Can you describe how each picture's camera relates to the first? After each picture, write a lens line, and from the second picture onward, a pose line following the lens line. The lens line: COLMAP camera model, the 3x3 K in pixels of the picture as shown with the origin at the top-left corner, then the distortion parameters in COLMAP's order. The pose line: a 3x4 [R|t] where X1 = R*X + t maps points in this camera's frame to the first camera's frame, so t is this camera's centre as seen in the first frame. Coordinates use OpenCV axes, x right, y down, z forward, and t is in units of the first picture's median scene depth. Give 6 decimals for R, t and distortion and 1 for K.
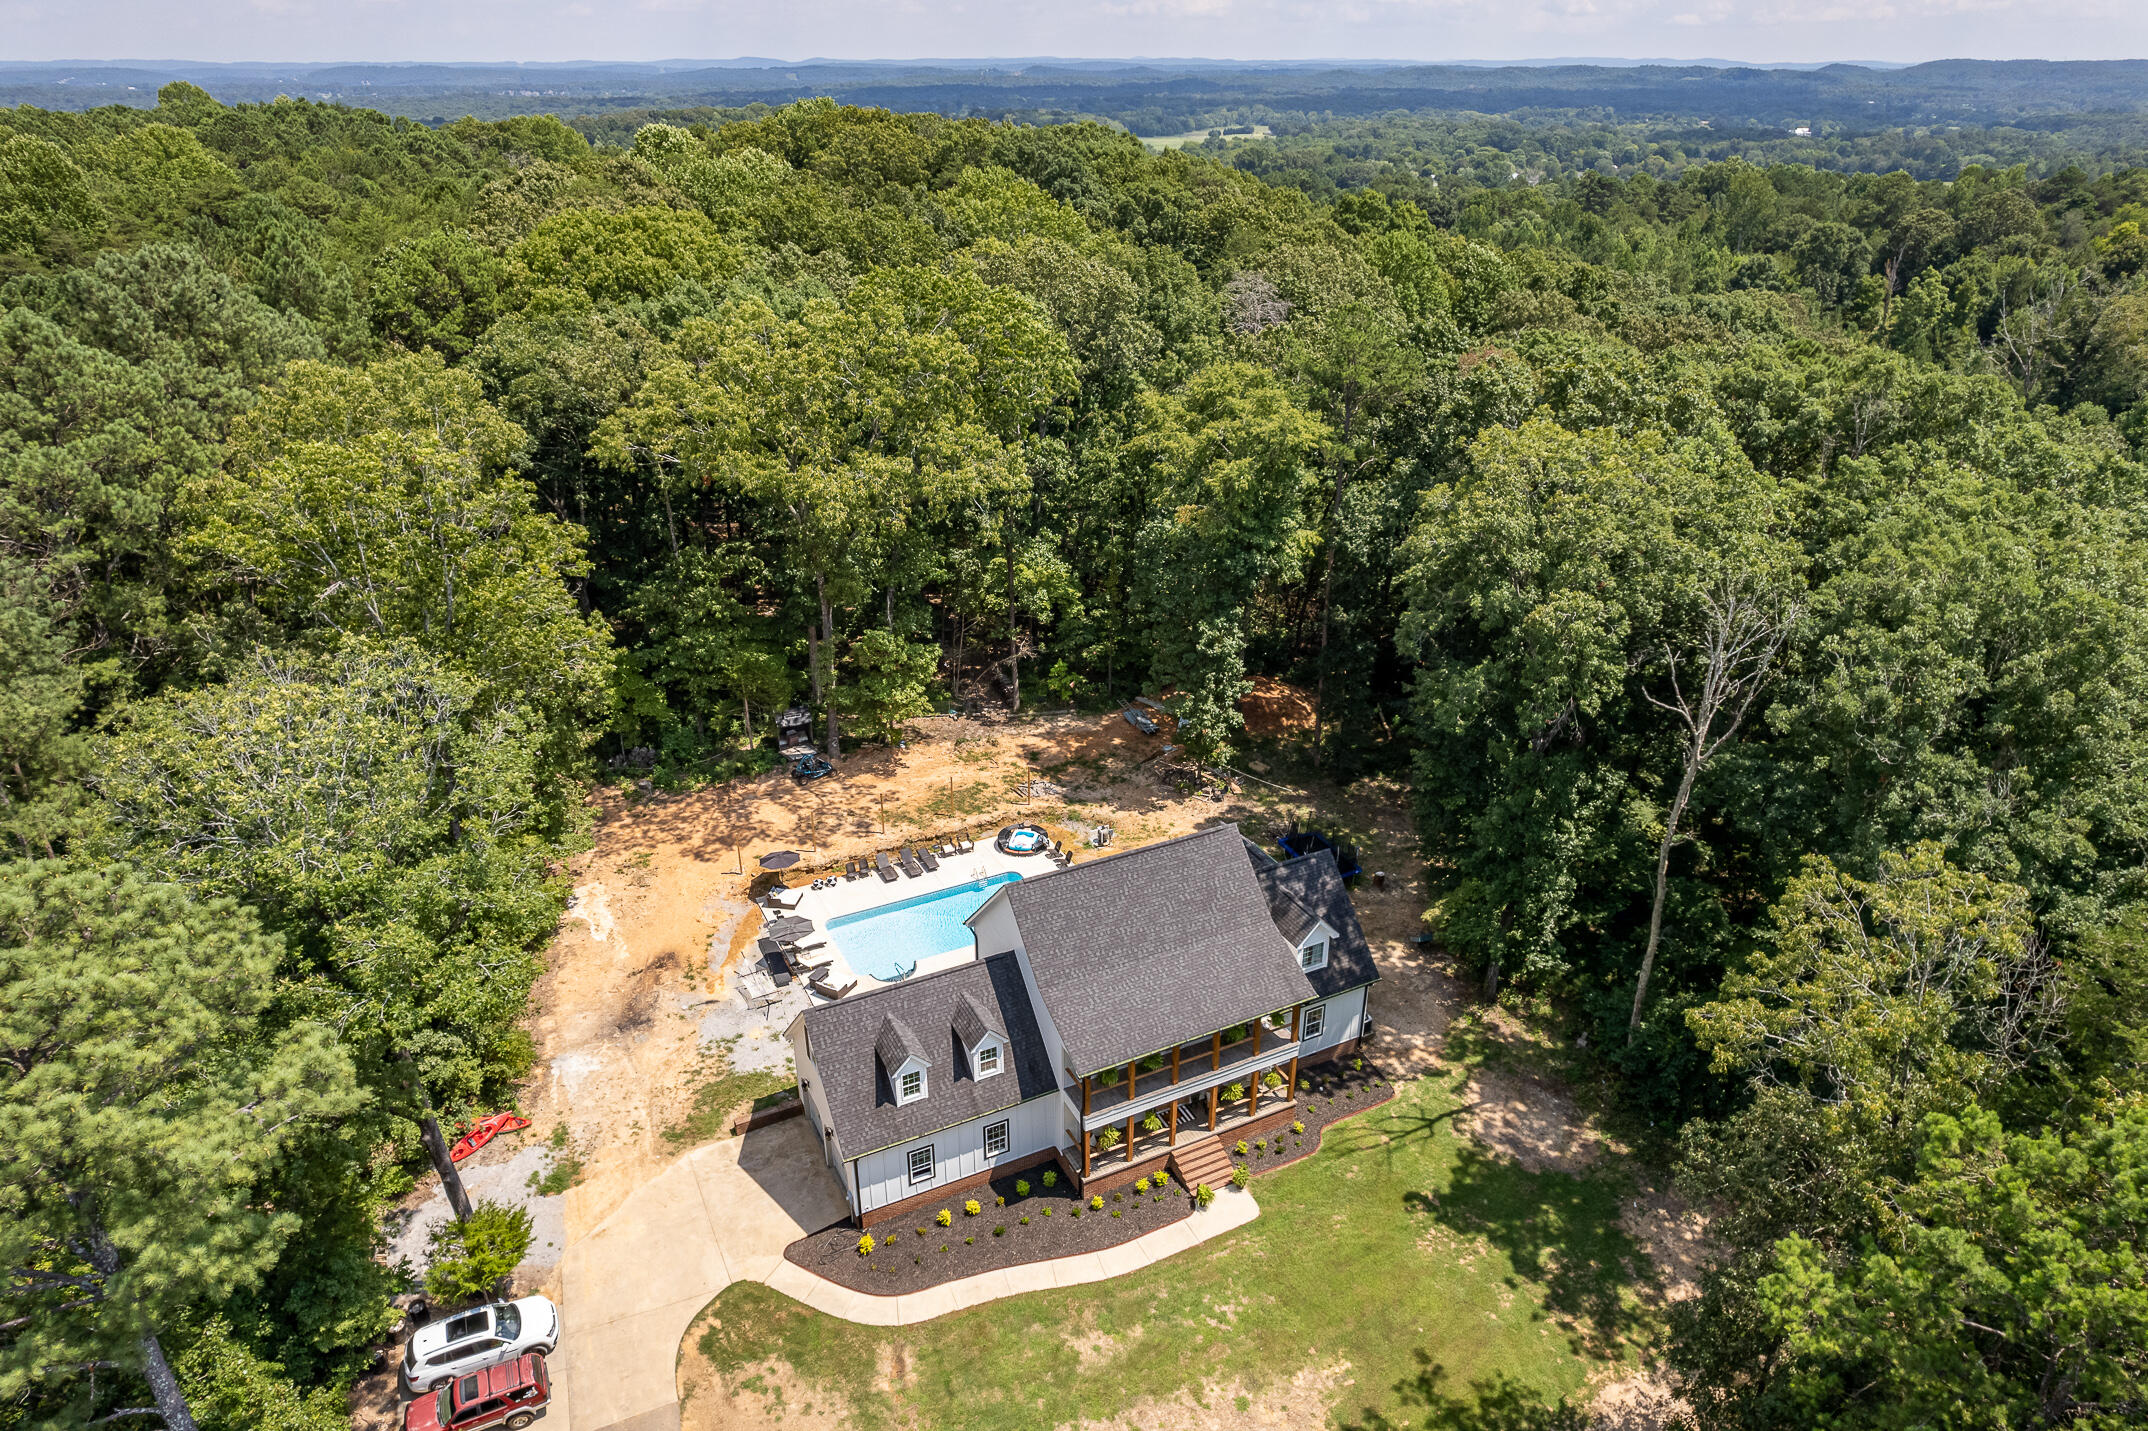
lens RADIAL K [[1382.1, 0, 1074.0], [0, 1382.1, 715.5], [0, 0, 1]] dist [-0.069652, 0.057593]
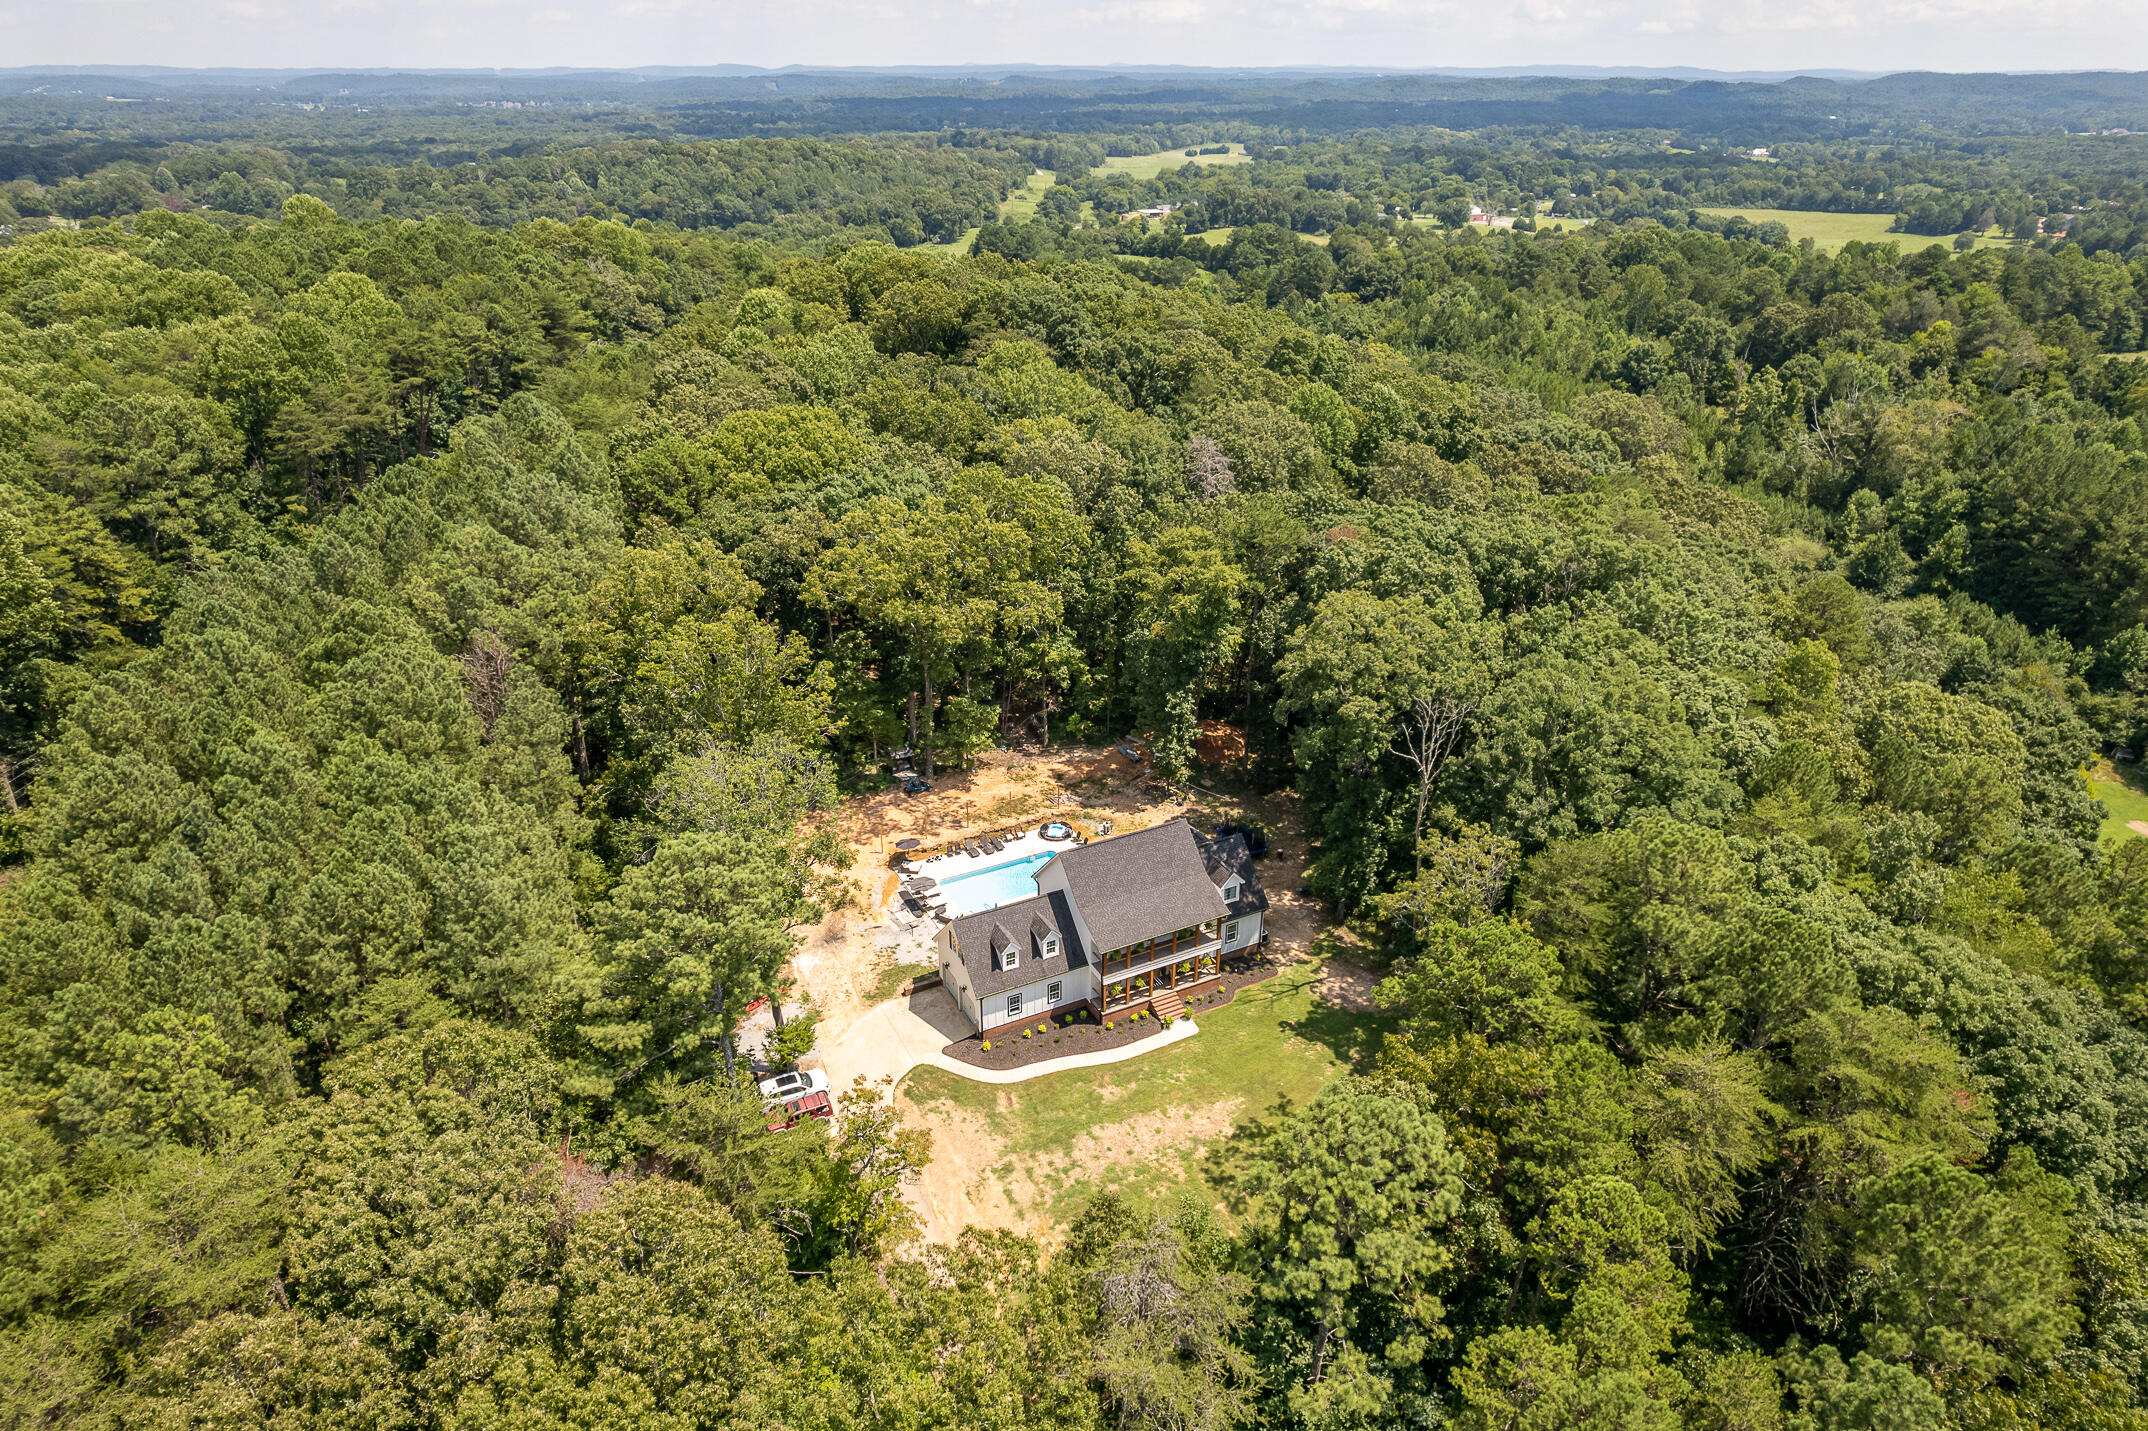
lens RADIAL K [[1382.1, 0, 1074.0], [0, 1382.1, 715.5], [0, 0, 1]] dist [-0.069652, 0.057593]
pose [[0.999889, -0.005210, 0.013976, -0.049808], [0.005255, 0.999981, -0.003185, -0.048569], [-0.013959, 0.003258, 0.999897, -0.763075]]
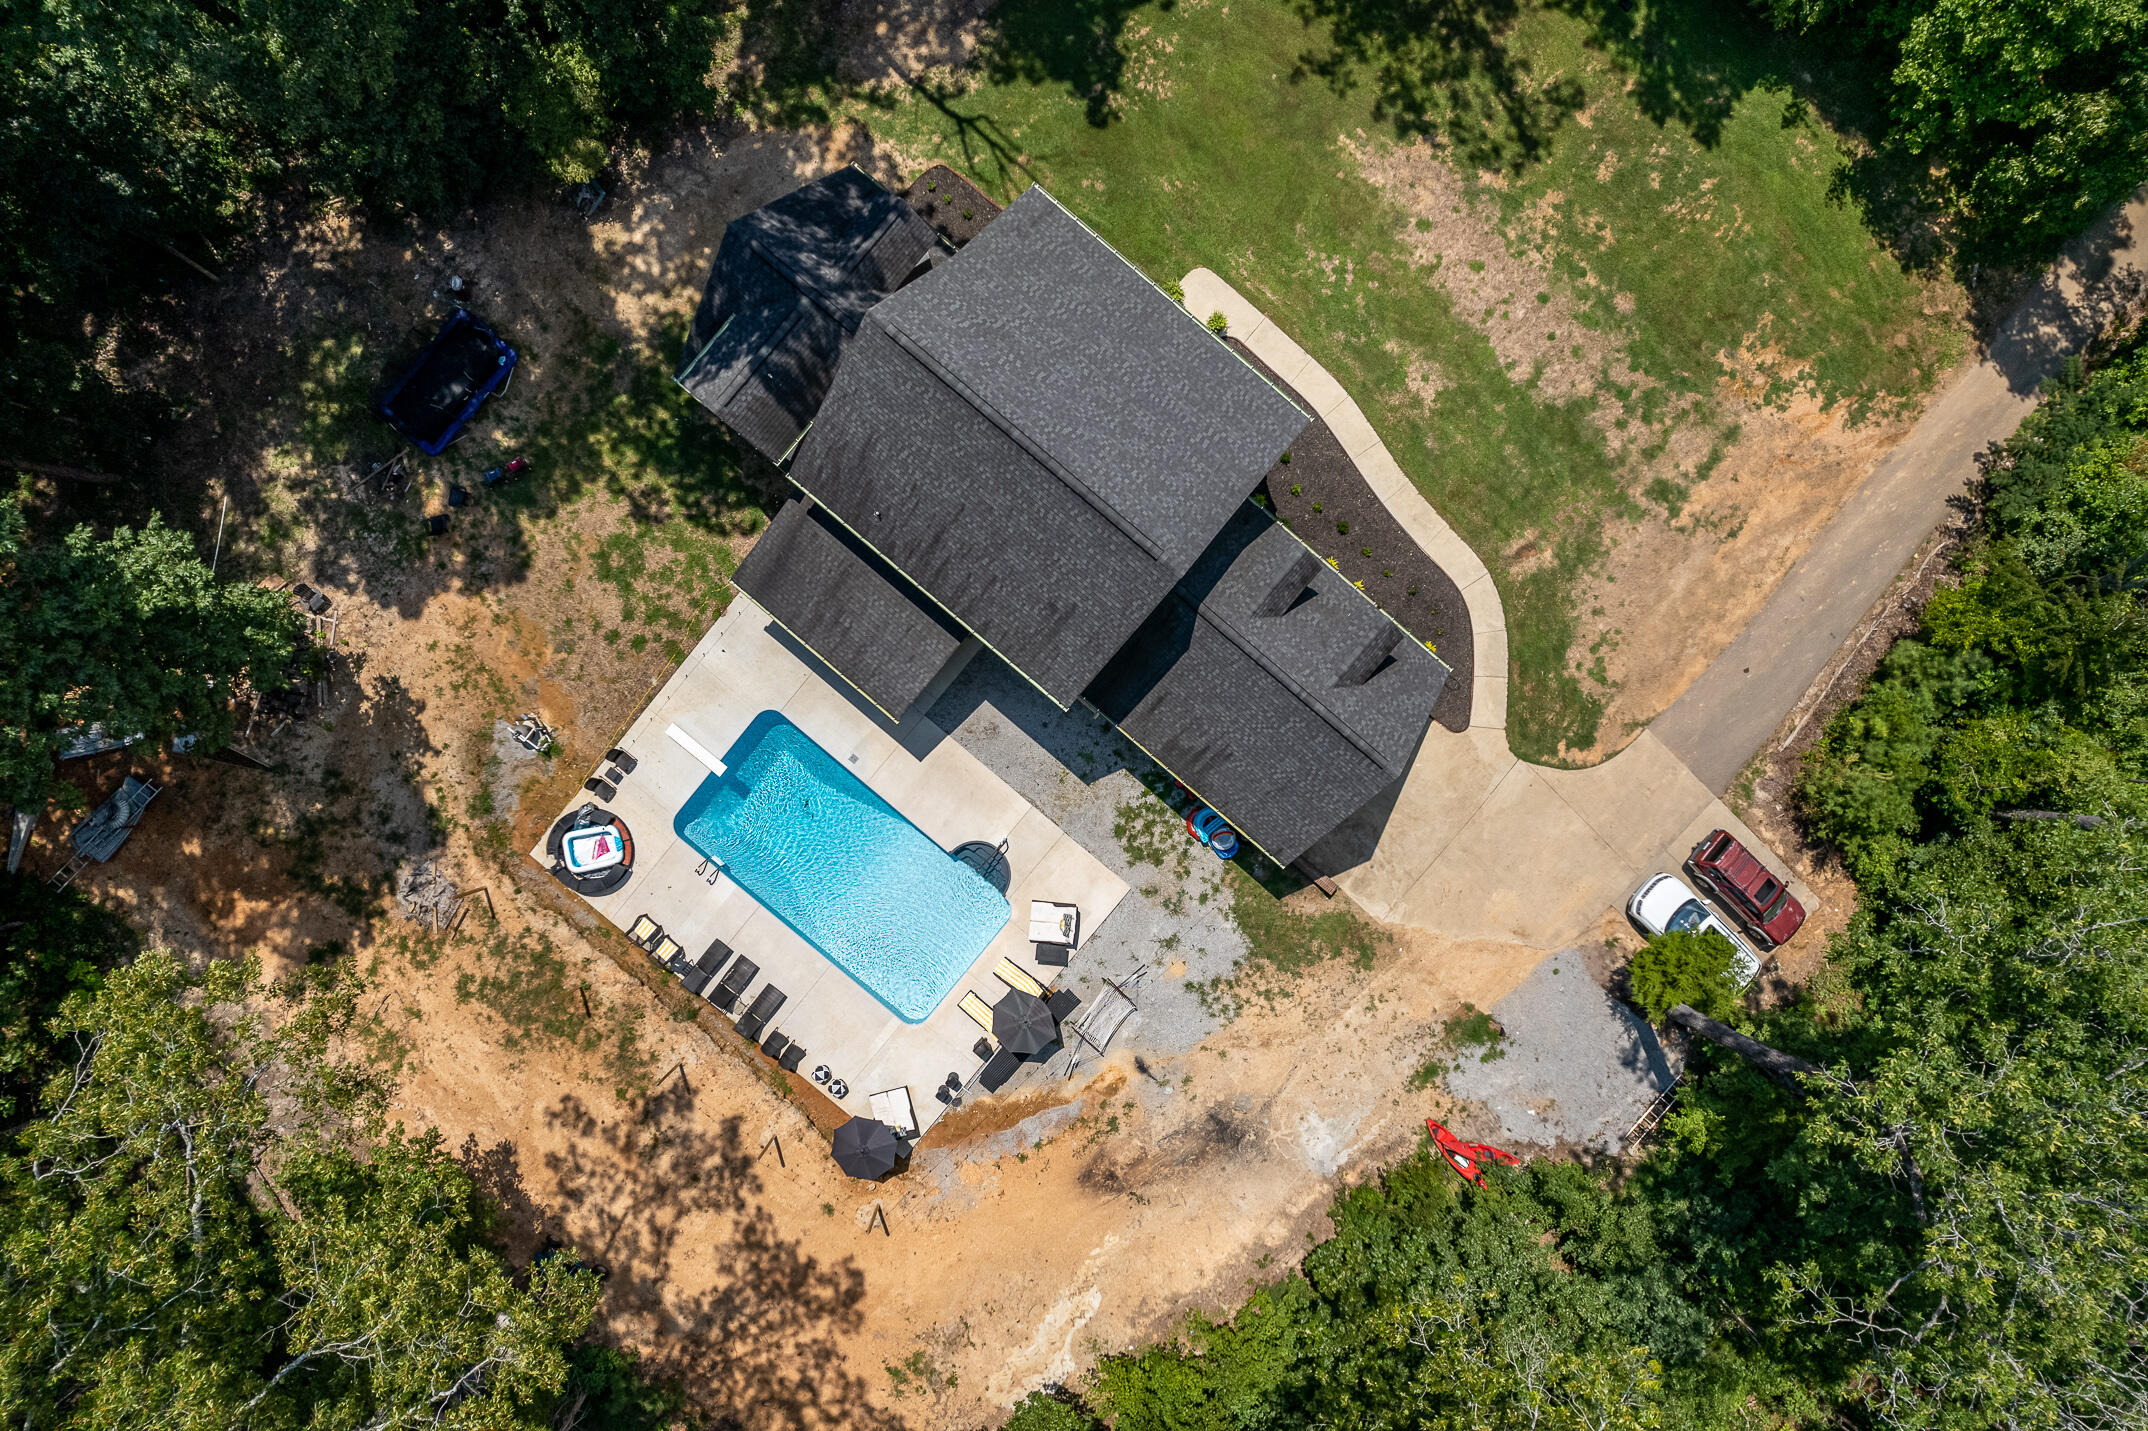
lens RADIAL K [[1382.1, 0, 1074.0], [0, 1382.1, 715.5], [0, 0, 1]] dist [-0.069652, 0.057593]
pose [[-0.395160, -0.918426, -0.018517, -0.072574], [0.397018, -0.188928, 0.898155, -0.467983], [-0.828387, 0.347563, 0.439289, 0.708628]]
